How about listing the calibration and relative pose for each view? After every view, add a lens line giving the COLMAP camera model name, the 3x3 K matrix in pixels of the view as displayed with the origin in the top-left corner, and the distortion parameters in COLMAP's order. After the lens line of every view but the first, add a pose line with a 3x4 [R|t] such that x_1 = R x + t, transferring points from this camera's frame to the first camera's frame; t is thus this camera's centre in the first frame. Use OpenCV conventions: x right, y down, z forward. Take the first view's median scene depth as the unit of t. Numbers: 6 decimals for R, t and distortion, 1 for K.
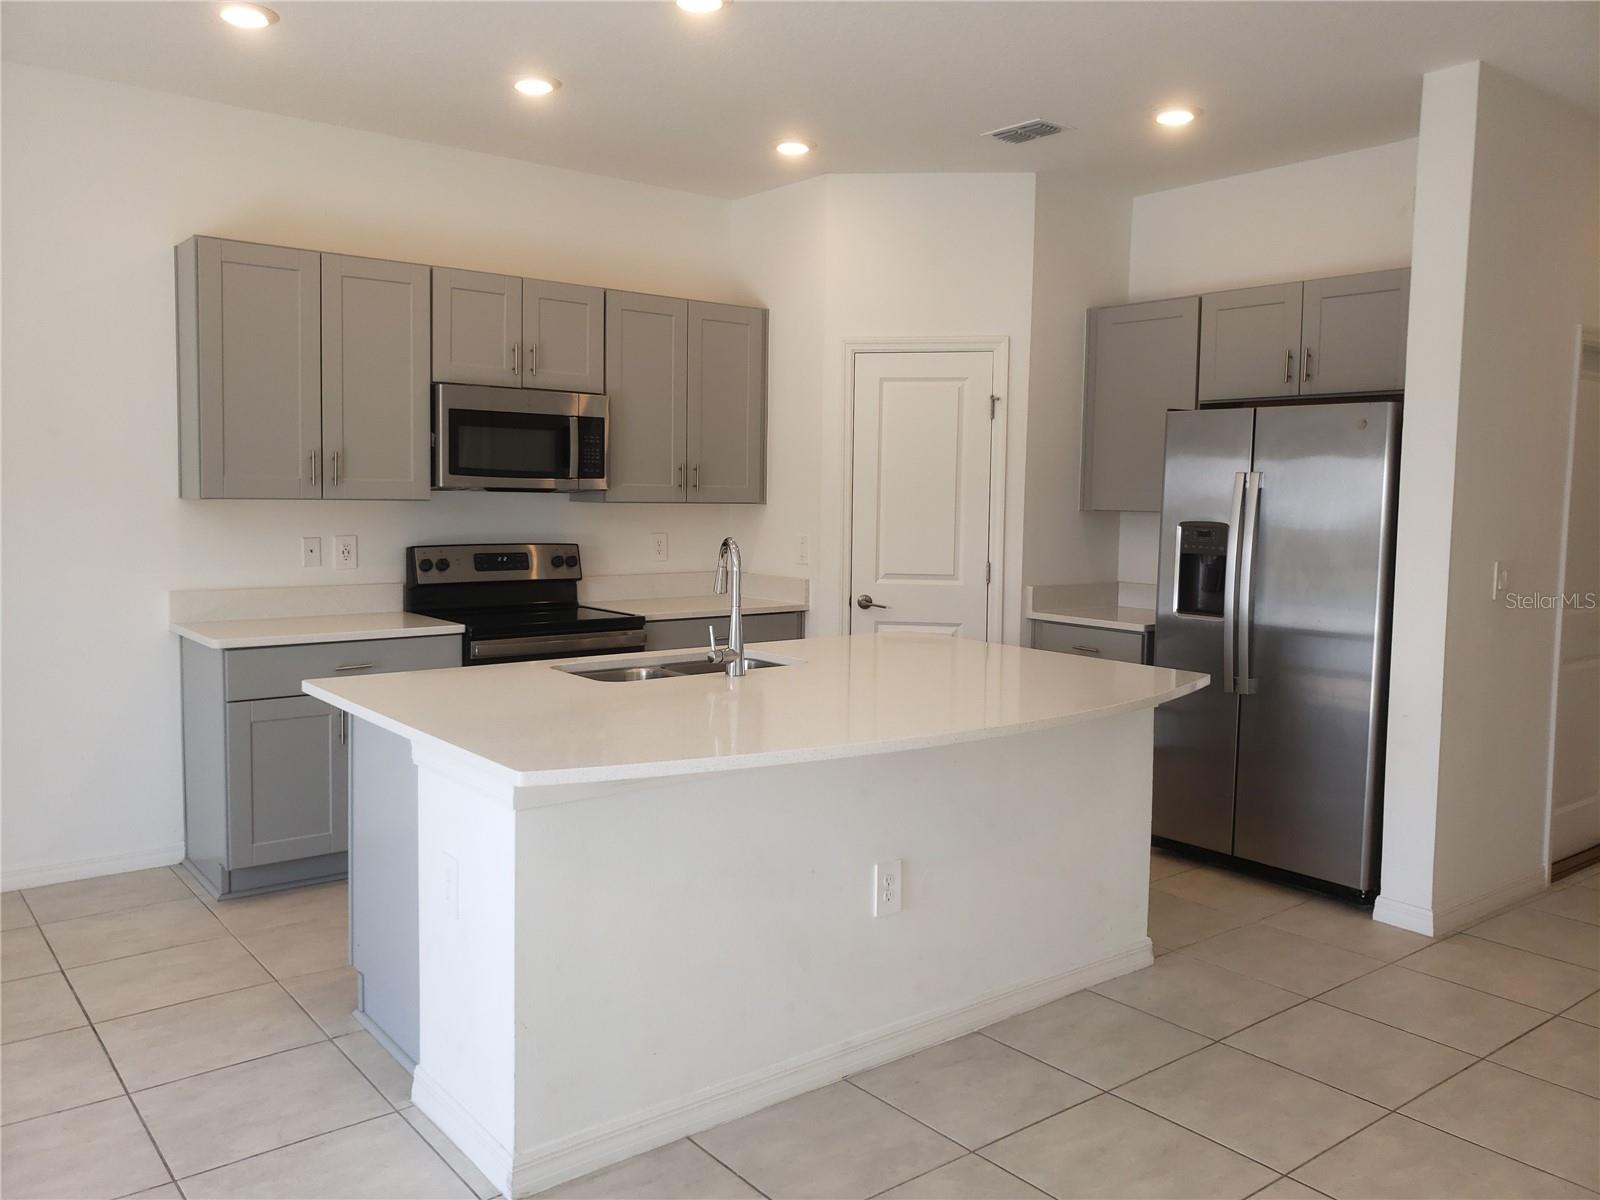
lens RADIAL K [[1238.1, 0, 721.9], [0, 1238.1, 598.8], [0, 0, 1]] dist [-0.090122, 0.066174]
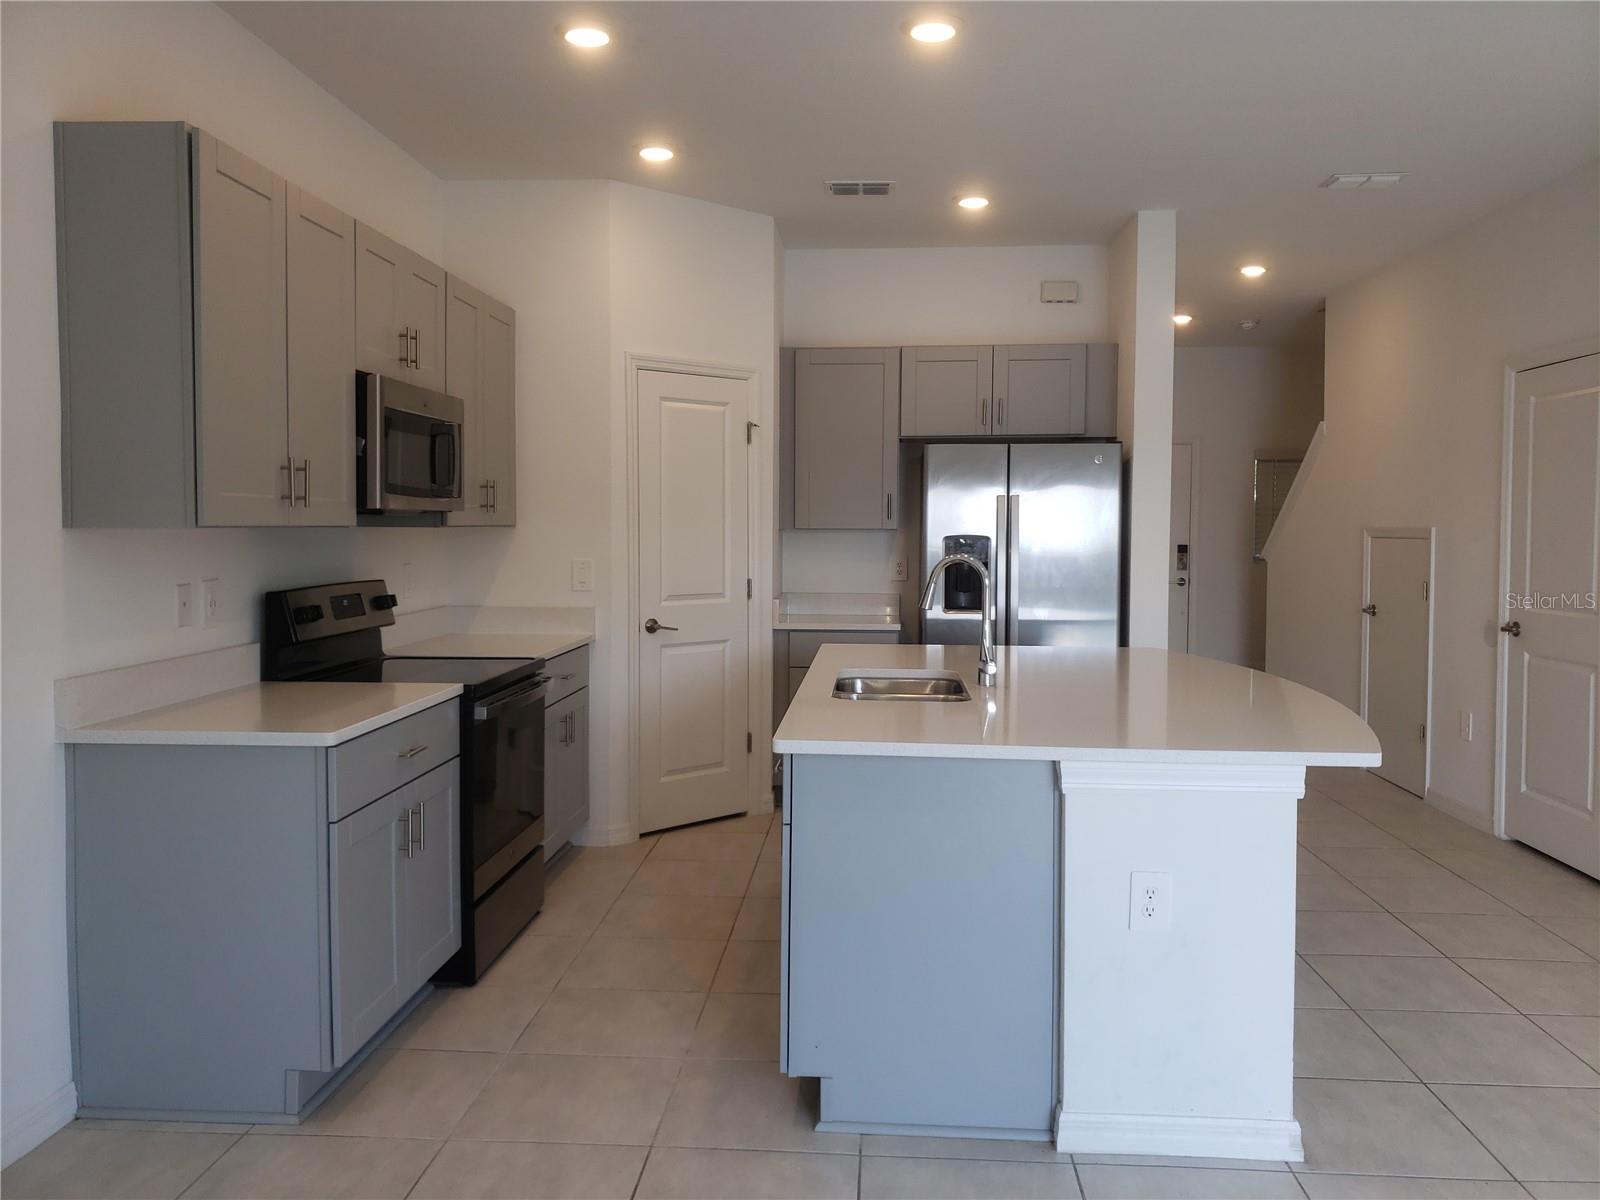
lens RADIAL K [[1246.1, 0, 800.0], [0, 1246.1, 600.0], [0, 0, 1]] dist [-0.006681, -0.000859]
pose [[0.649141, -0.056154, 0.758592, -0.610371], [0.068692, 0.997524, 0.015060, -0.026794], [-0.757560, 0.042334, 0.651392, 0.289541]]
